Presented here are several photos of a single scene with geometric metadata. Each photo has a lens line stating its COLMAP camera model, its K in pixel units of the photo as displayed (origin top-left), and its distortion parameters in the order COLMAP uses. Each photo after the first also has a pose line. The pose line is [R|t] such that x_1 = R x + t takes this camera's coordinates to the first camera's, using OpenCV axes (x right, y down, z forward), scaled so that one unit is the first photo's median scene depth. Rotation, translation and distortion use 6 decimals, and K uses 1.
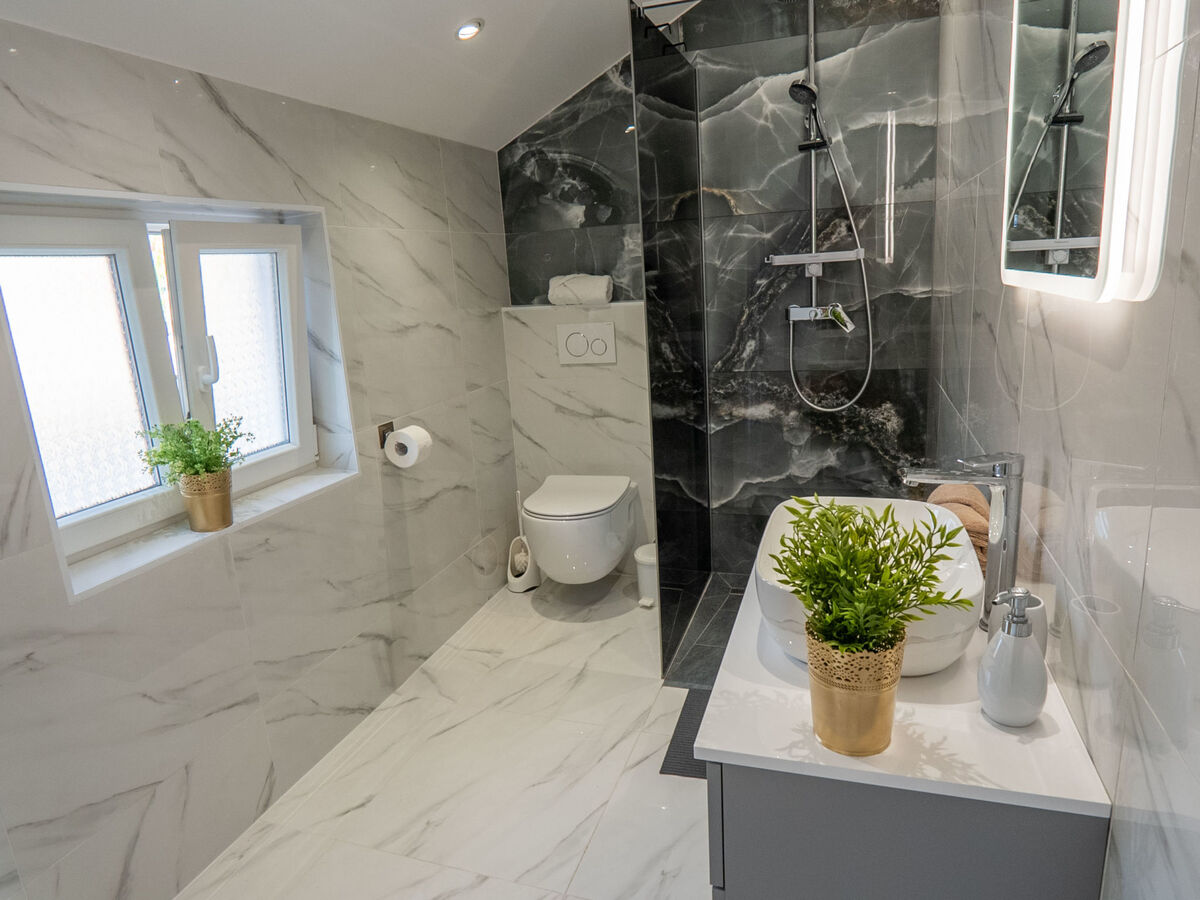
lens RADIAL K [[731.4, 0, 601.1], [0, 731.4, 448.4], [0, 0, 1]] dist [-0.037264, 0.010611]
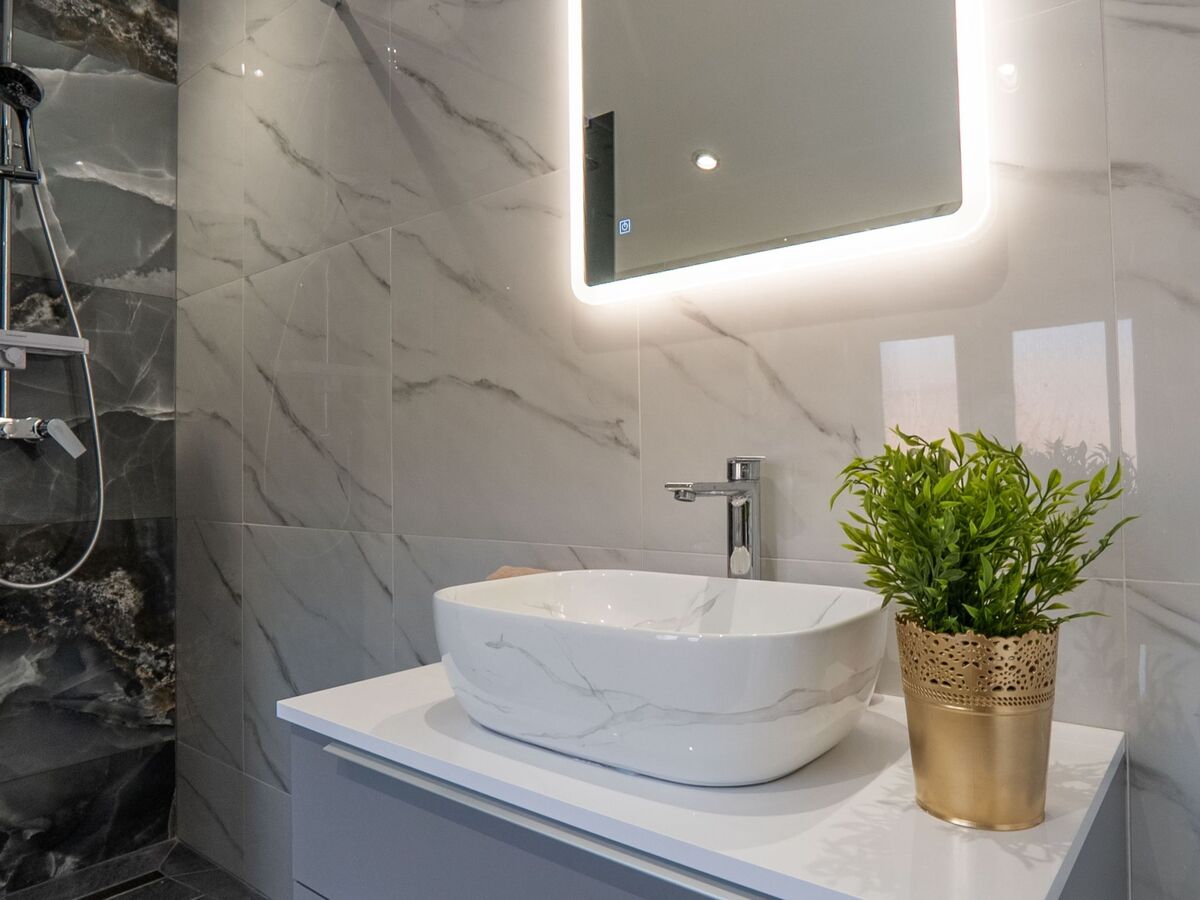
lens RADIAL K [[802.2, 0, 598.9], [0, 802.2, 447.4], [0, 0, 1]] dist [-0.029537, 0.005250]
pose [[0.363767, 0.083803, 0.927713, -0.137656], [0.208815, 0.963261, -0.168893, 0.045440], [-0.907783, 0.255158, 0.332903, 0.314322]]
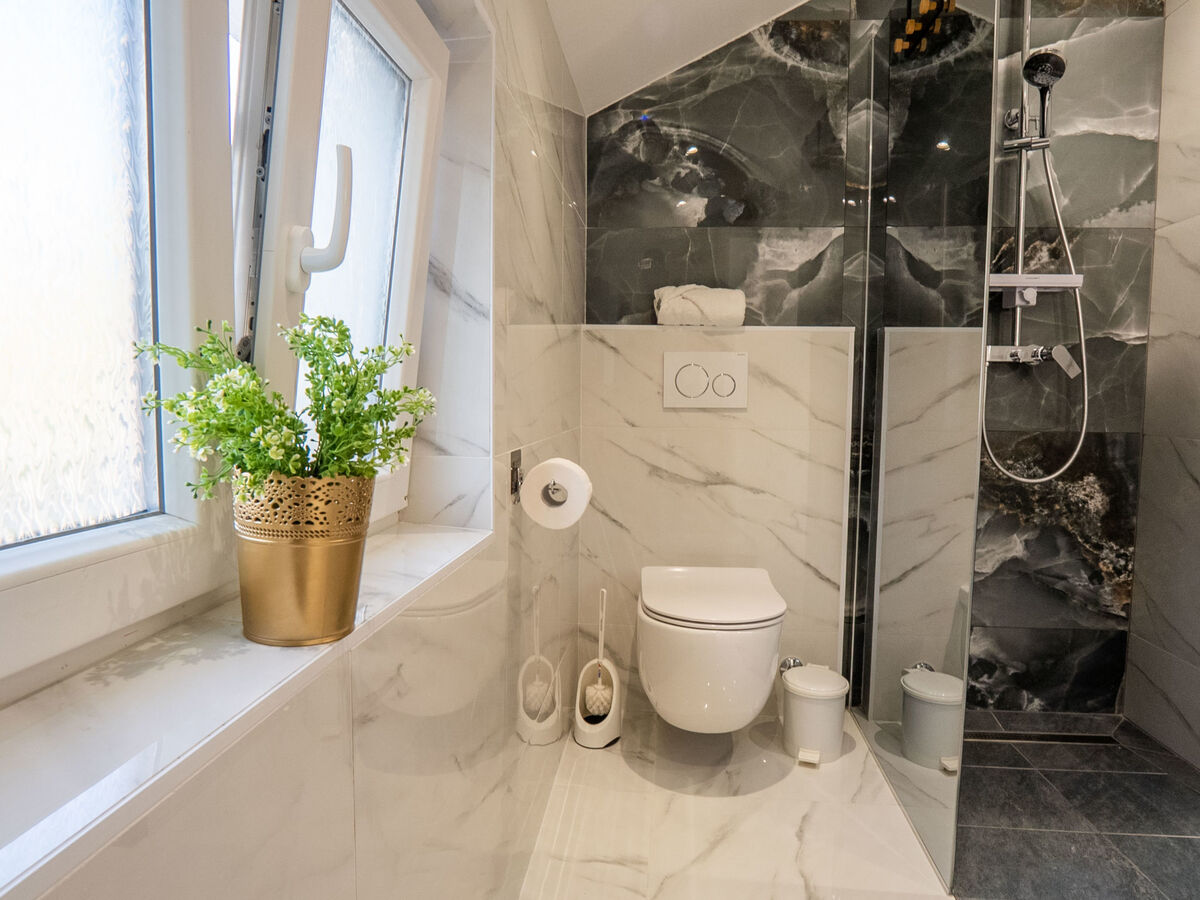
lens RADIAL K [[731.4, 0, 600.9], [0, 731.4, 447.9], [0, 0, 1]] dist [-0.037264, 0.010611]
pose [[0.972853, 0.053624, 0.225124, -0.293490], [-0.015528, 0.985717, -0.167695, 0.046346], [-0.230901, 0.159647, 0.959790, 0.366709]]
